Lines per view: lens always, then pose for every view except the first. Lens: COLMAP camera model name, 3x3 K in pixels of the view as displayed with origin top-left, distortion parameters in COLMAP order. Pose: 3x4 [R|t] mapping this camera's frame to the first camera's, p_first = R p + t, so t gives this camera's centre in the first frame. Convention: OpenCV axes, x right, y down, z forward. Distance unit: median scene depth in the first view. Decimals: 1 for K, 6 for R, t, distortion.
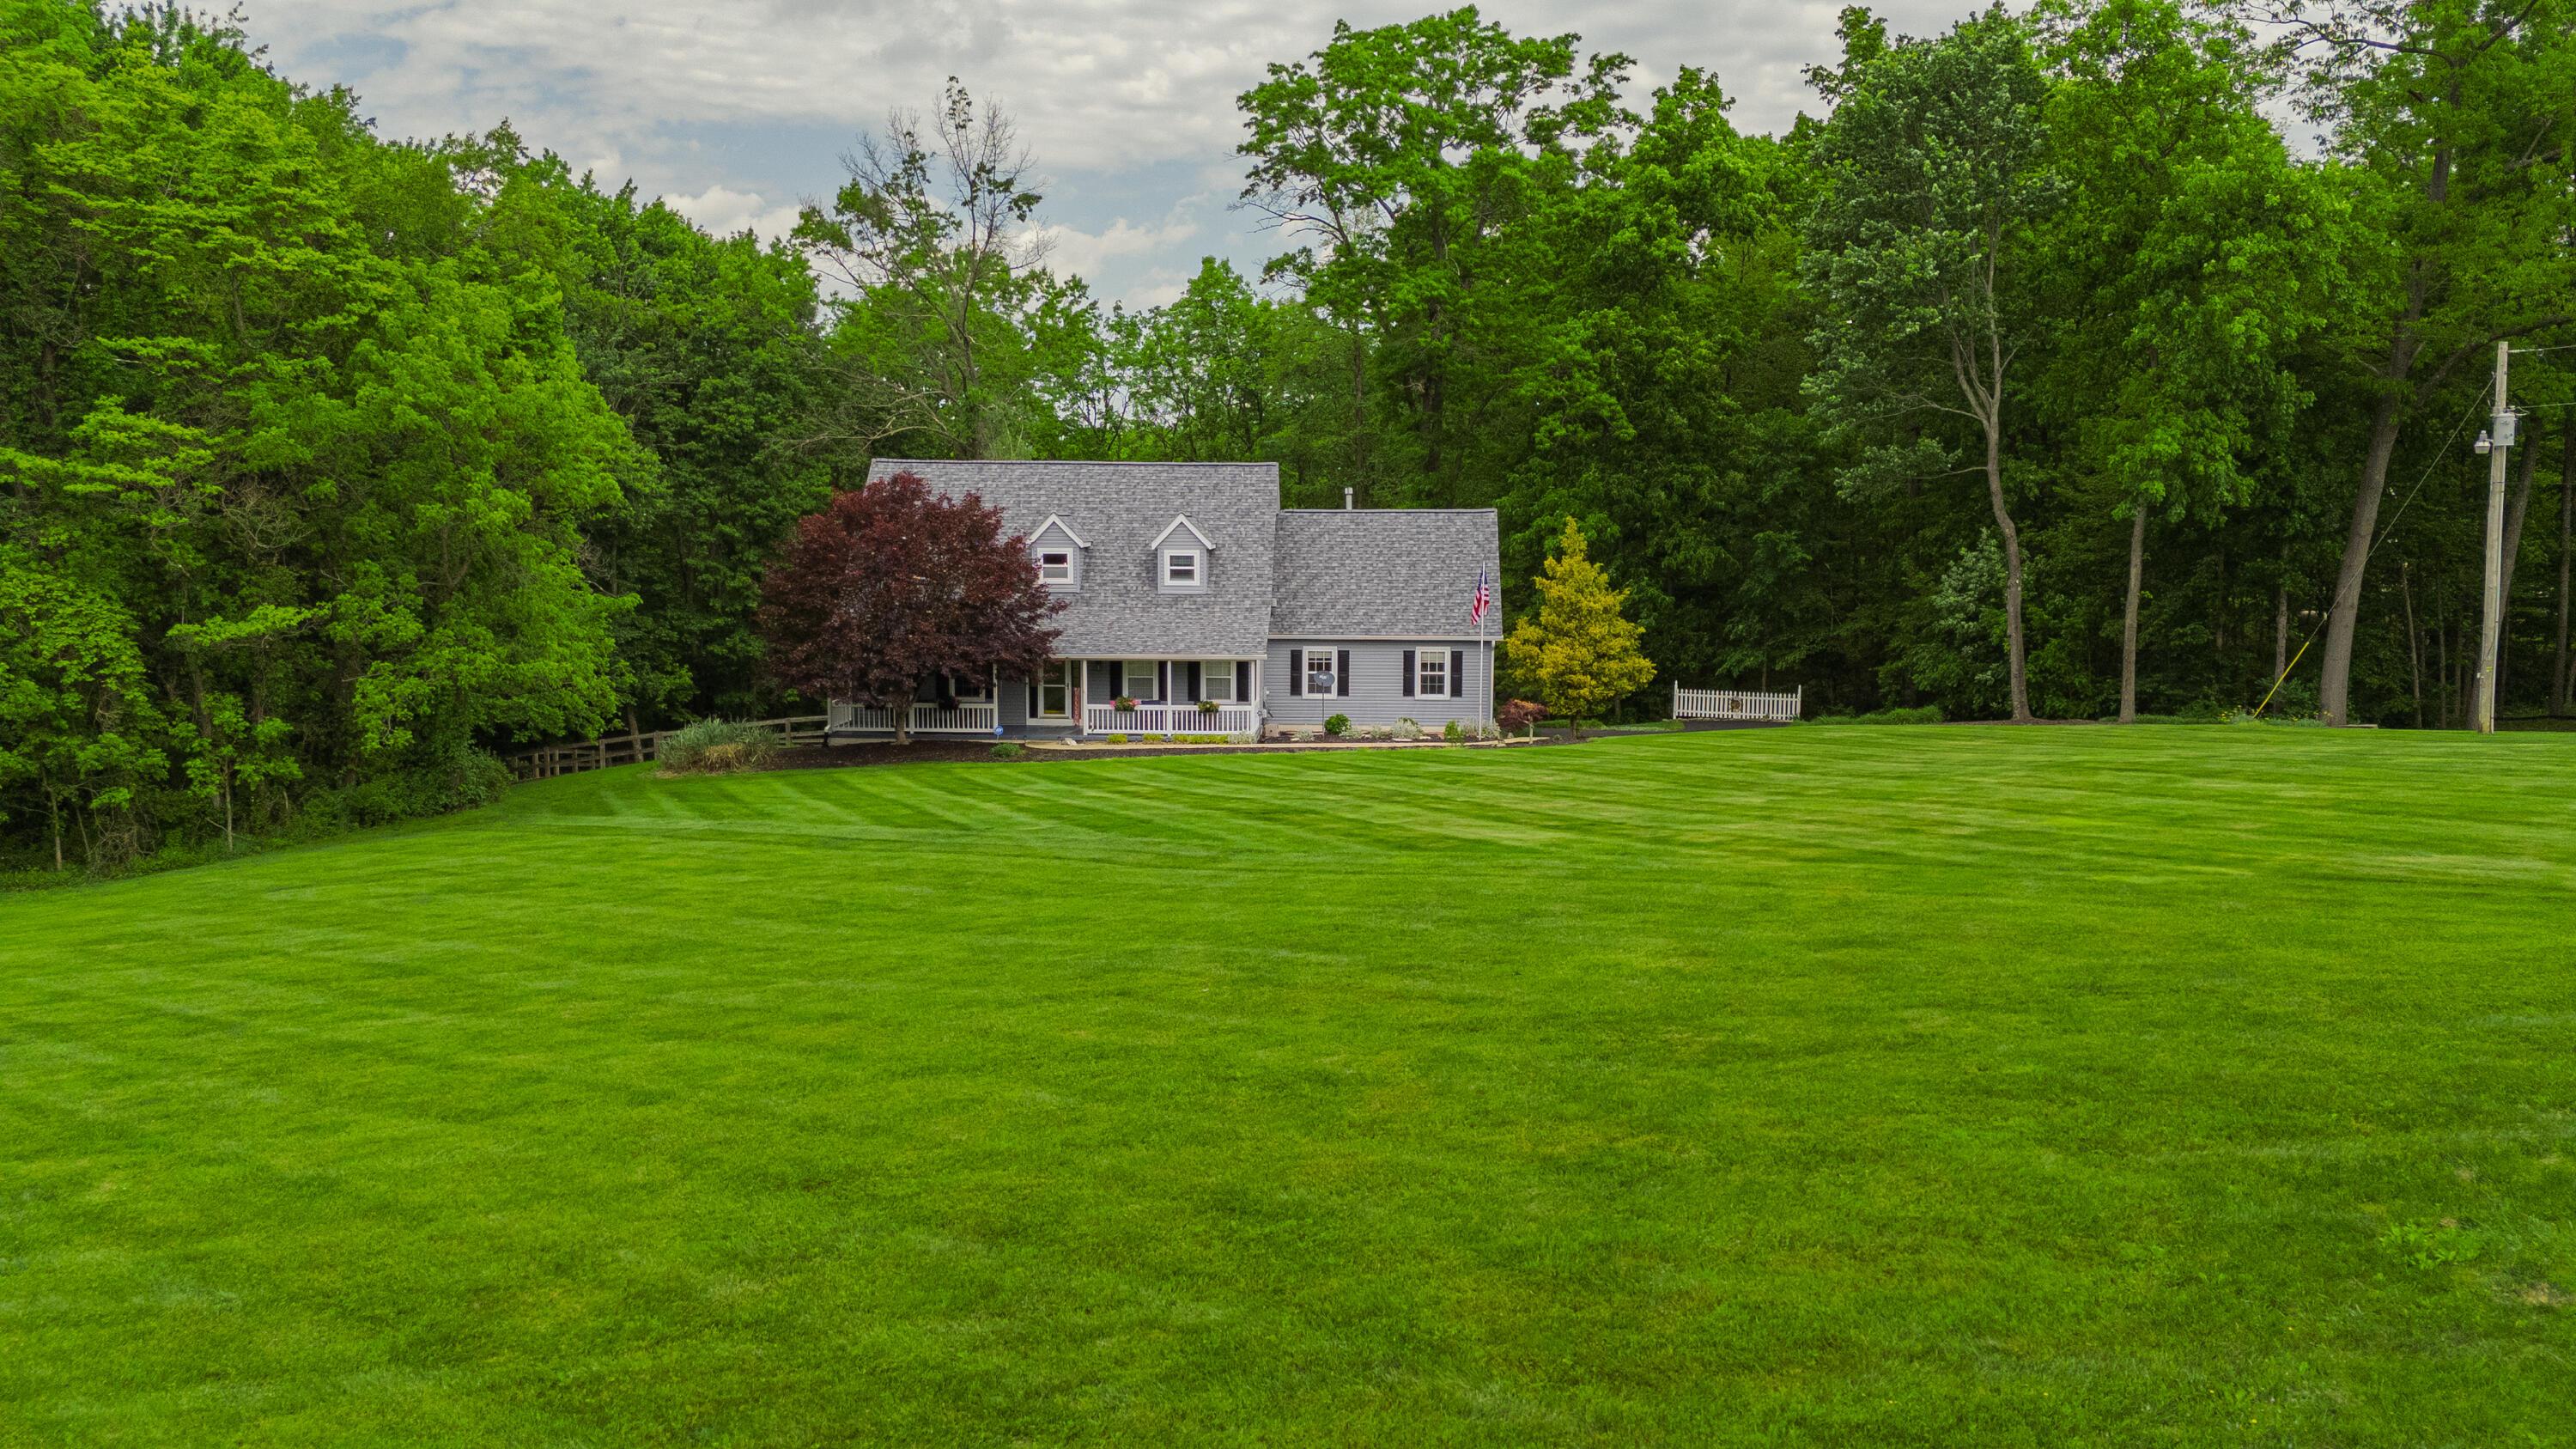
lens RADIAL K [[1845.0, 0, 1296.7], [0, 1845.0, 817.8], [0, 0, 1]] dist [0.071062, 0.000000]
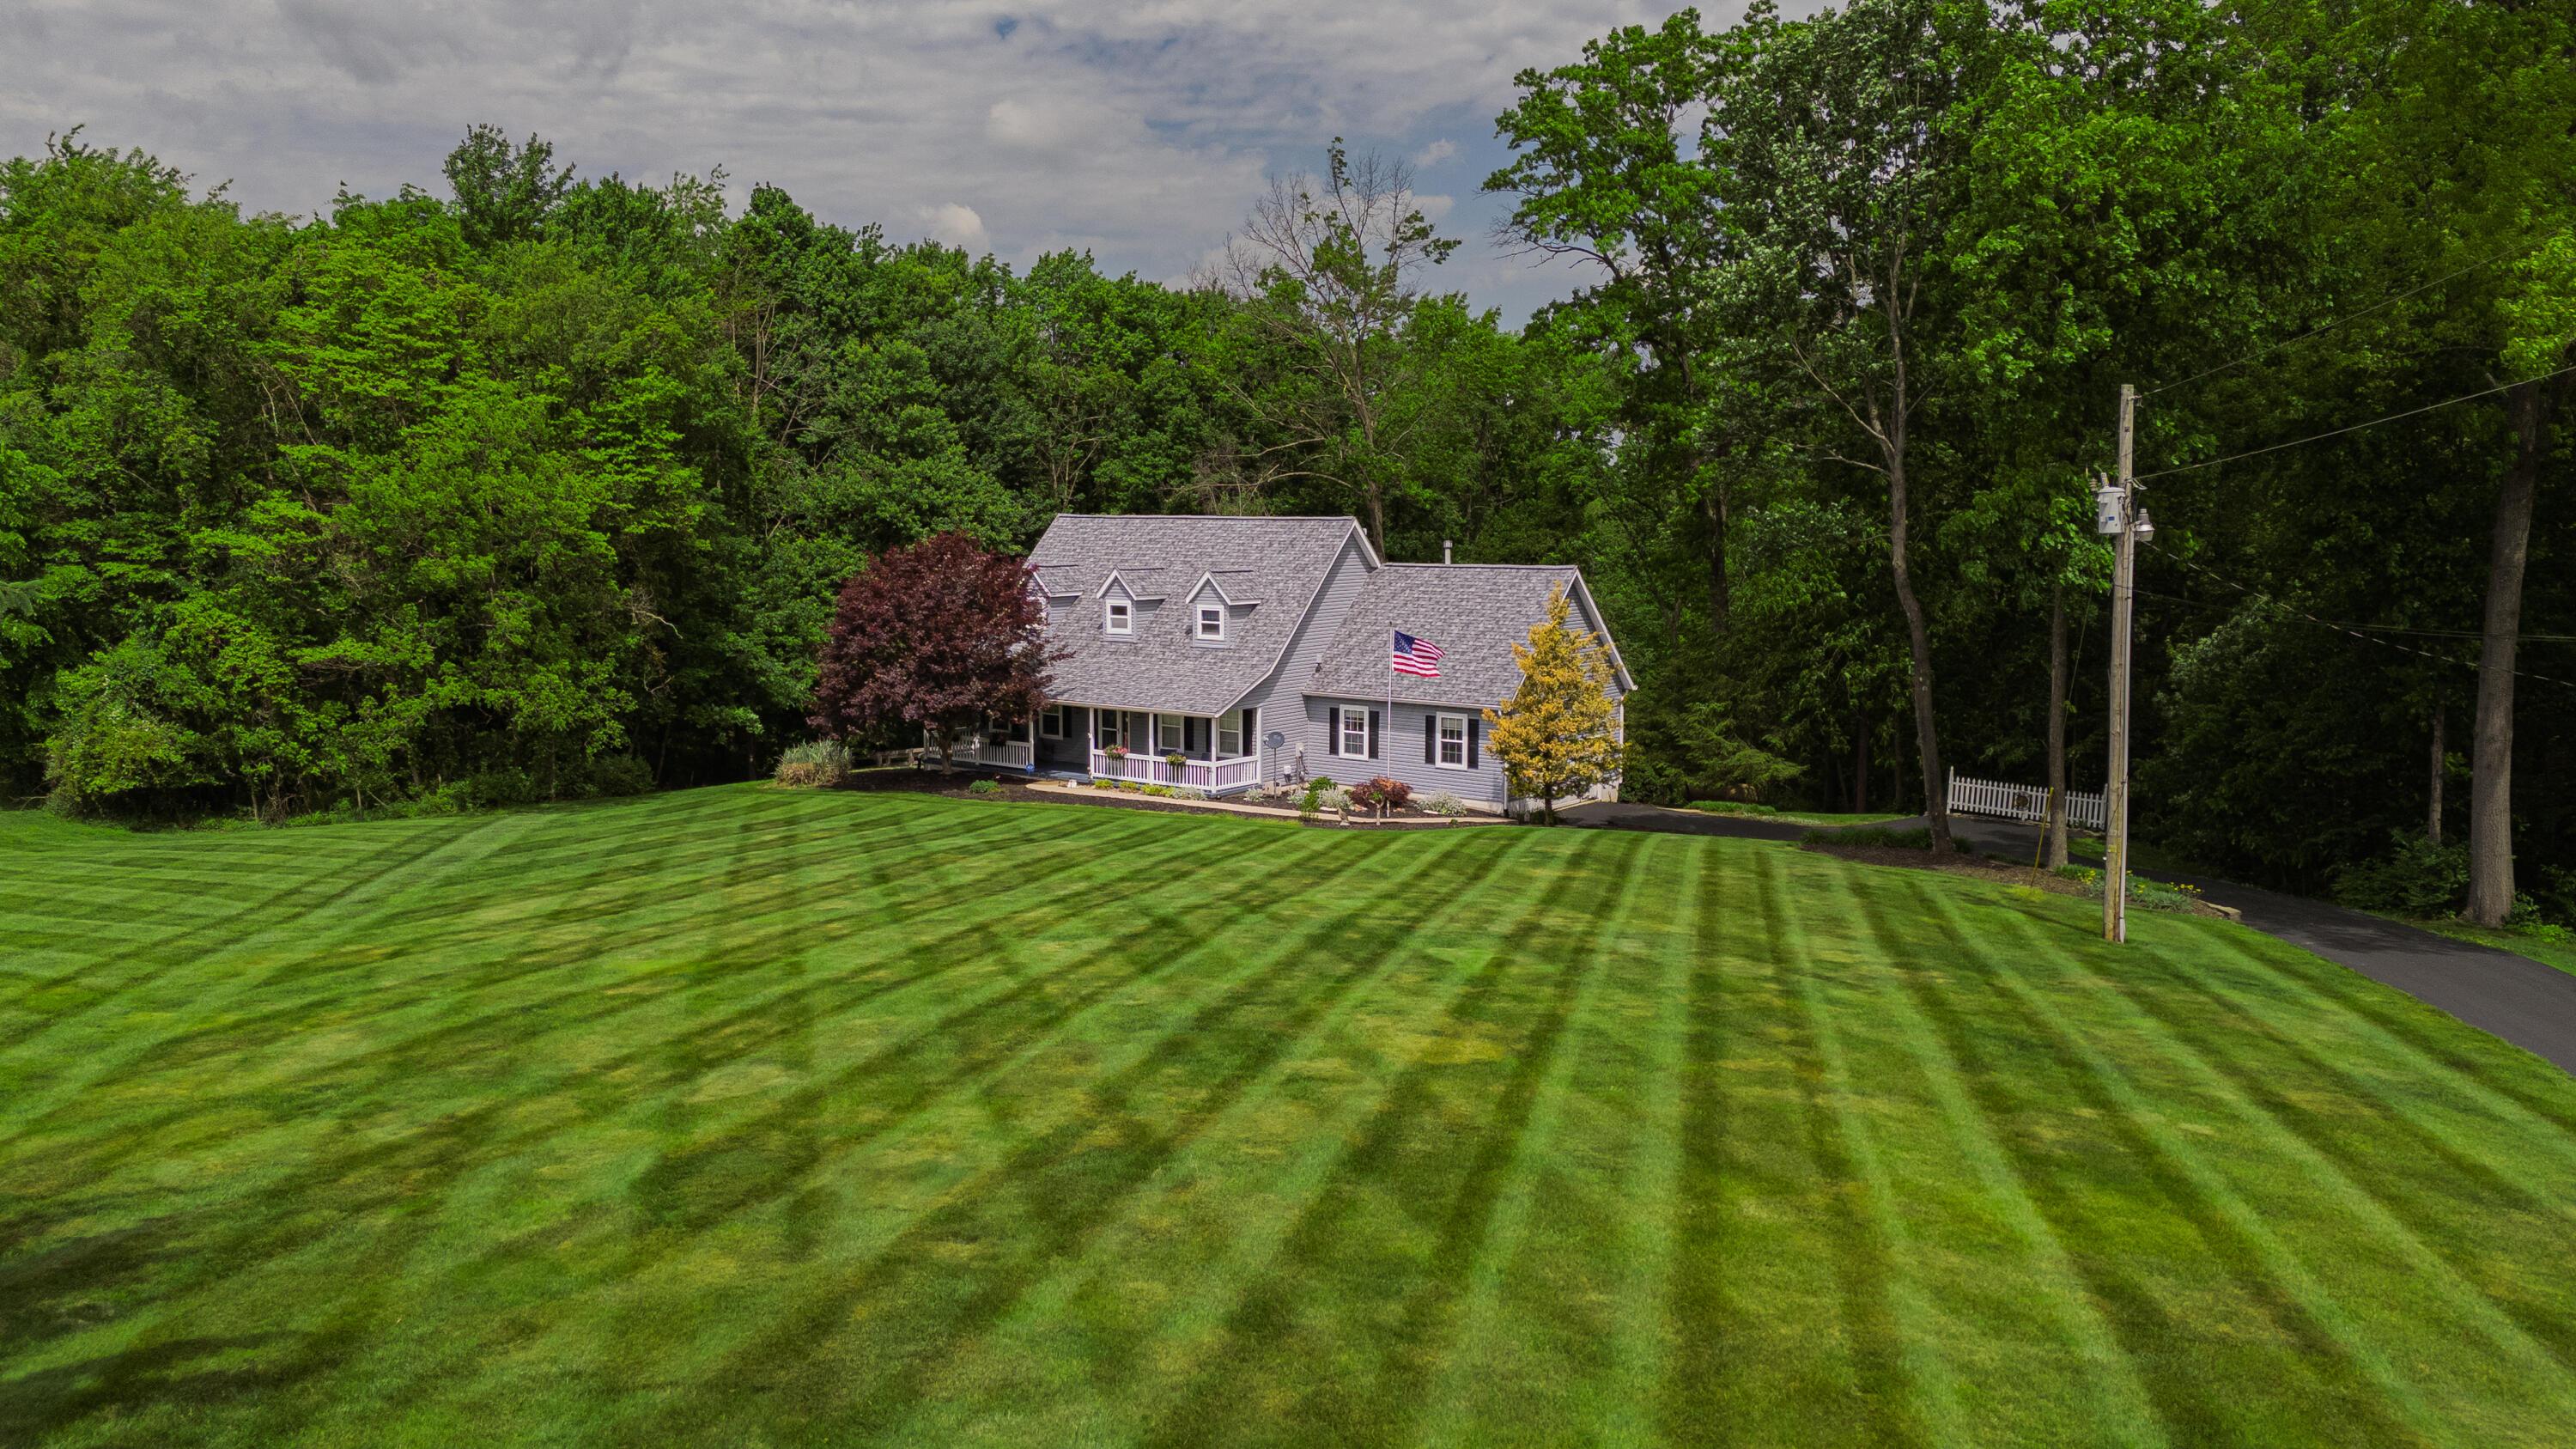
lens RADIAL K [[1854.4, 0, 1310.2], [0, 1854.4, 718.8], [0, 0, 1]] dist [0.074069, -0.000121]
pose [[0.825721, 0.062016, -0.560659, 0.555647], [-0.092629, 0.995353, -0.026322, -0.059249], [0.556421, 0.073668, 0.827629, 0.180963]]
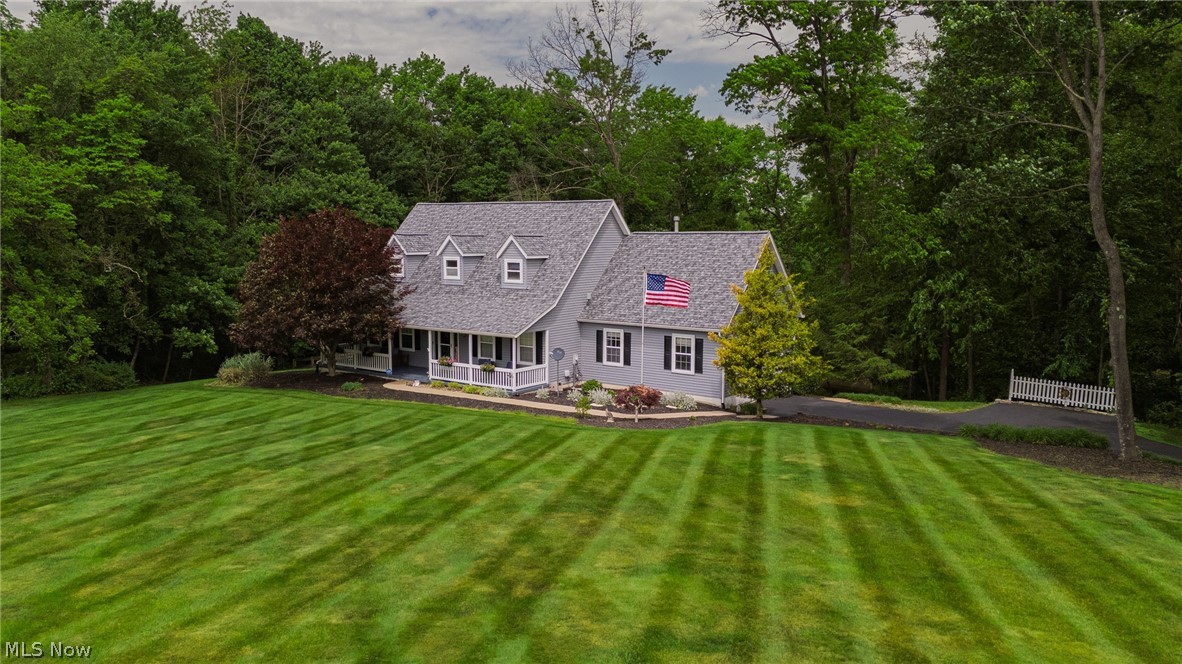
lens RADIAL K [[850.8, 0, 601.2], [0, 850.8, 329.4], [0, 0, 1]] dist [0.074069, -0.000121]
pose [[0.839550, 0.060917, -0.539856, 0.362008], [-0.090474, 0.995495, -0.028368, -0.074761], [0.535696, 0.072659, 0.841279, 0.461738]]
